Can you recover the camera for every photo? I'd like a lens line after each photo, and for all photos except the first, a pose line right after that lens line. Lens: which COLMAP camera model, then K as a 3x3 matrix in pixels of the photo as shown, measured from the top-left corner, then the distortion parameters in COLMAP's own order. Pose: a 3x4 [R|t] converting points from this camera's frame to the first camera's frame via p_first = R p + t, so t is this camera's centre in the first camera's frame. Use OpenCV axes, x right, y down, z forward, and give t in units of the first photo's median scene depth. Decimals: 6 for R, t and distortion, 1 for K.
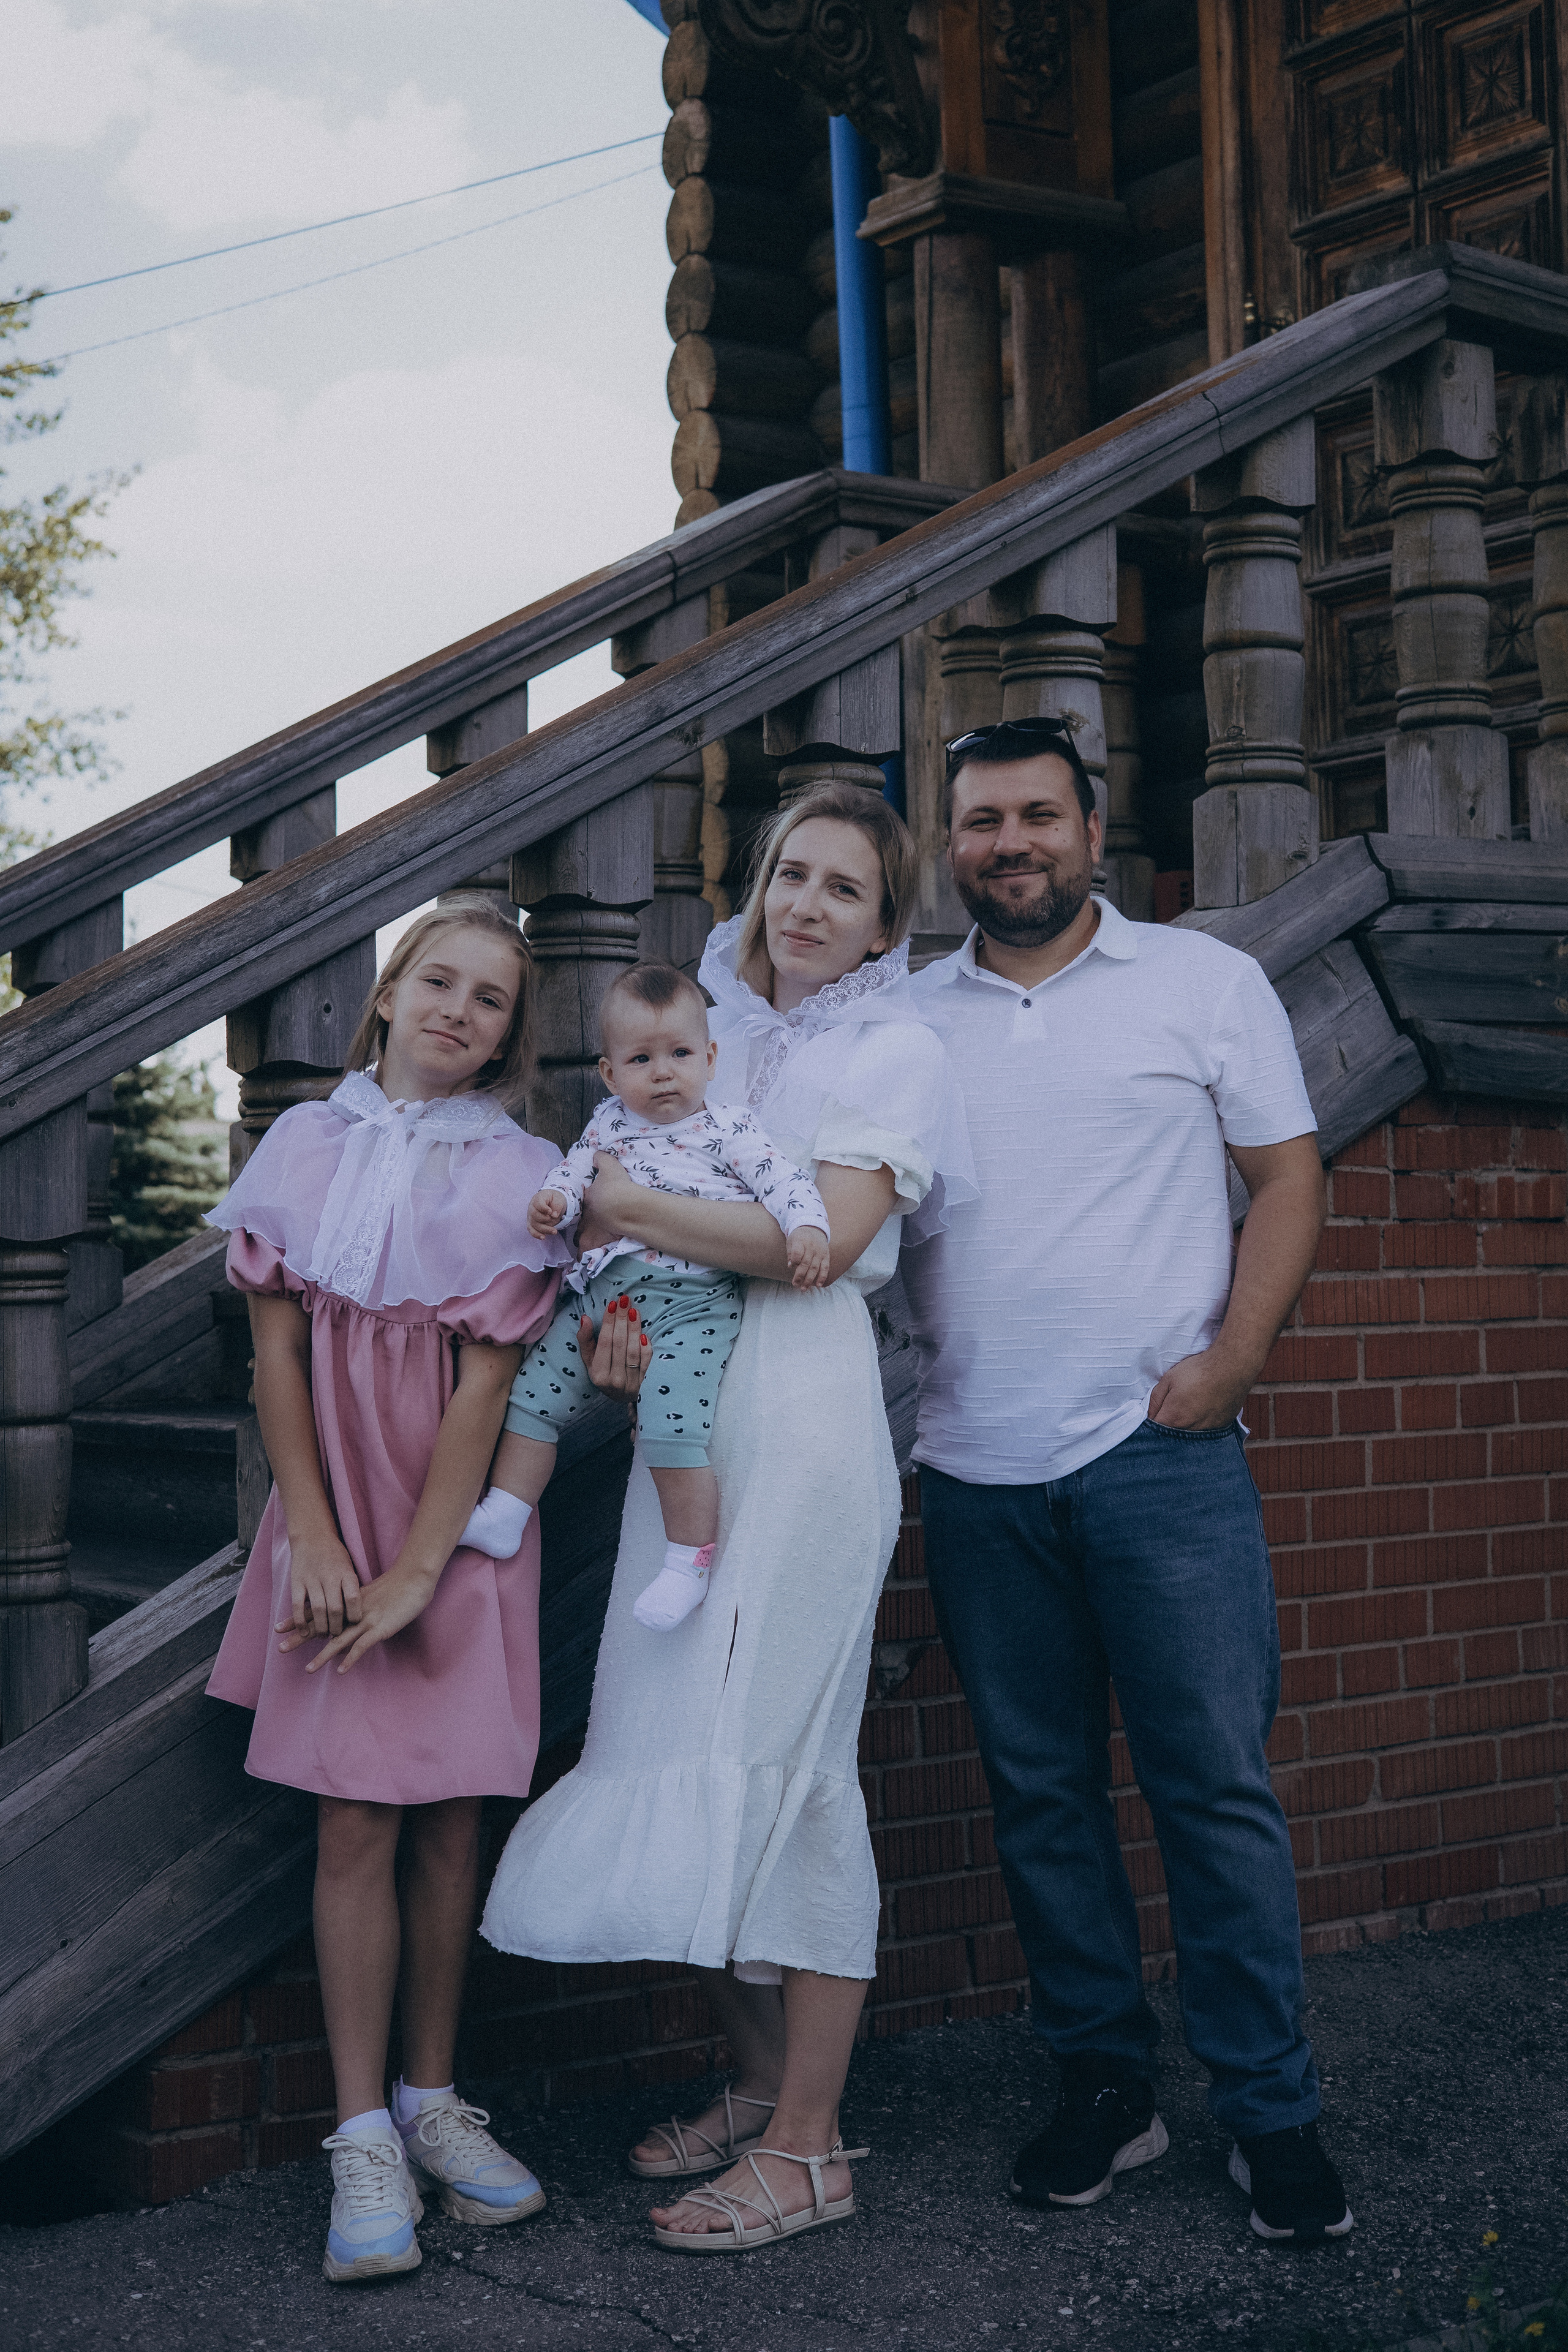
lens RADIAL K [[3493.8, 0, 784.0], [0, 3493.8, 1176.0], [0, 0, 1]] dist [0.000174, 0.021706]
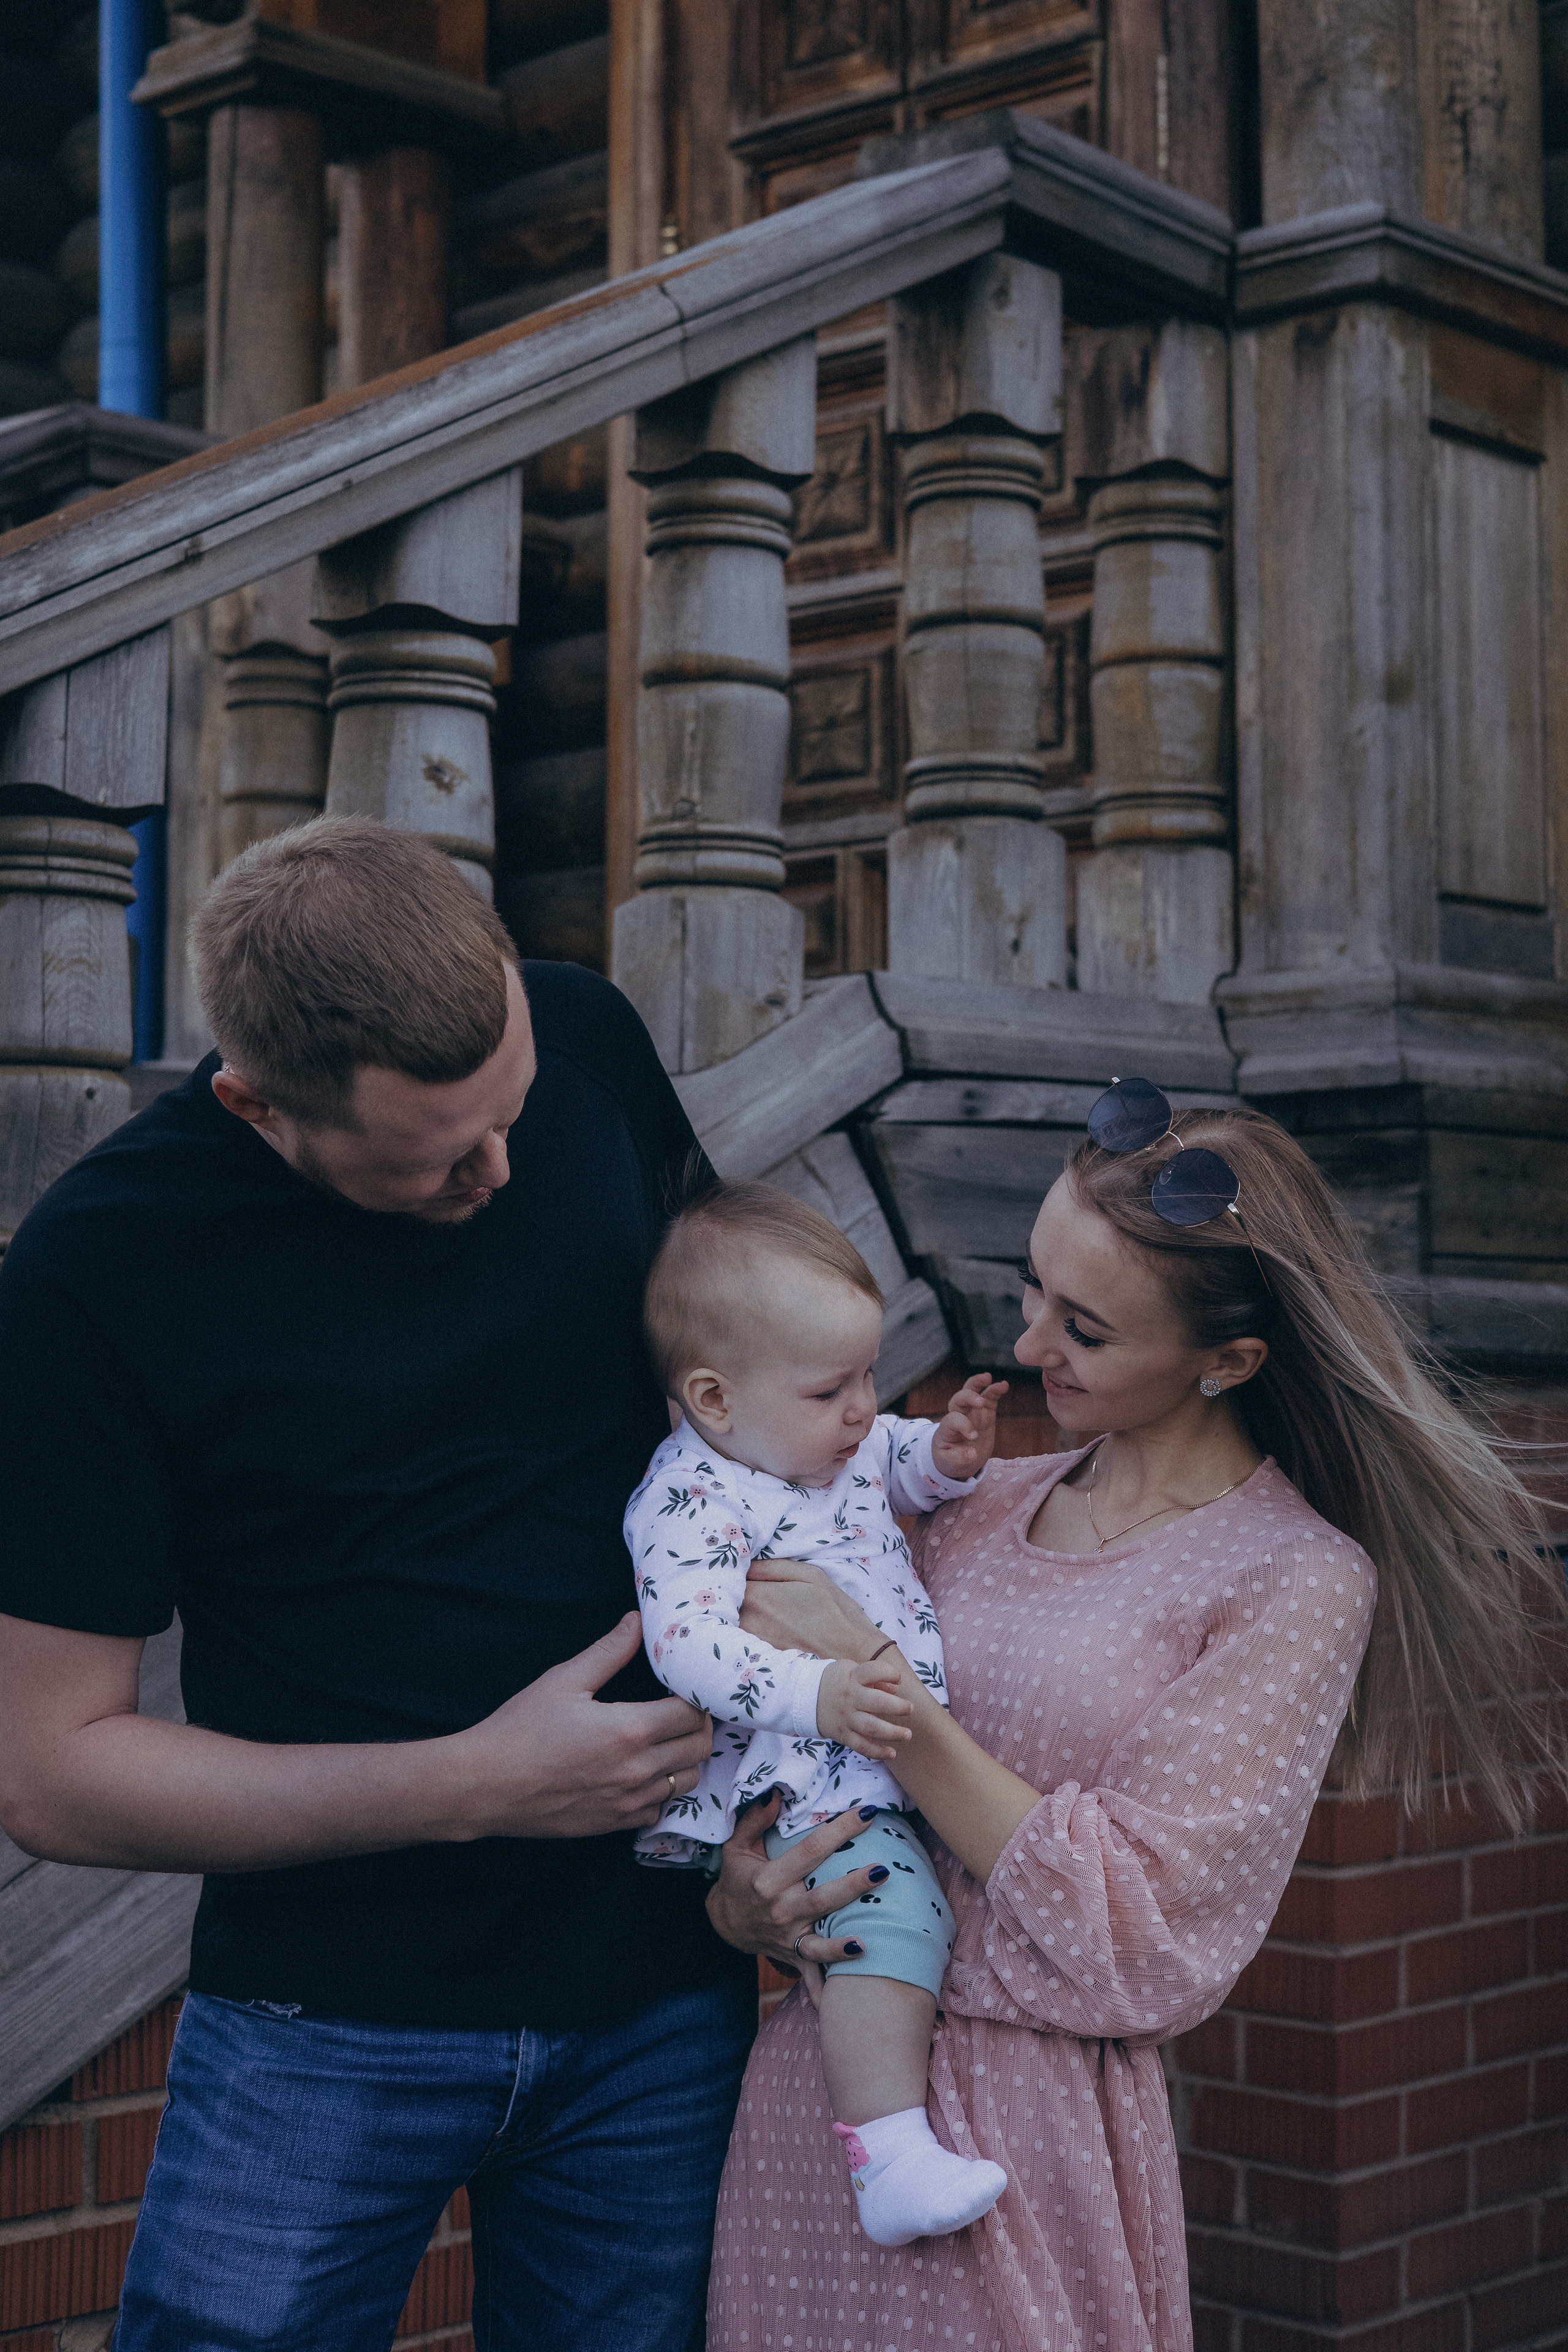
lens RADIAL K [[3741.7, 0, 781.3], [0, 3741.7, 1077.1], [0, 0, 1]] dist [0.016450, 0.072718]
pose [[0.978943, 0.044207, 0.199289, 0.009288], [-0.033182, 0.997746, -0.058327, -0.034982], [-0.201418, 0.050486, 0.978203, 0.300330]]
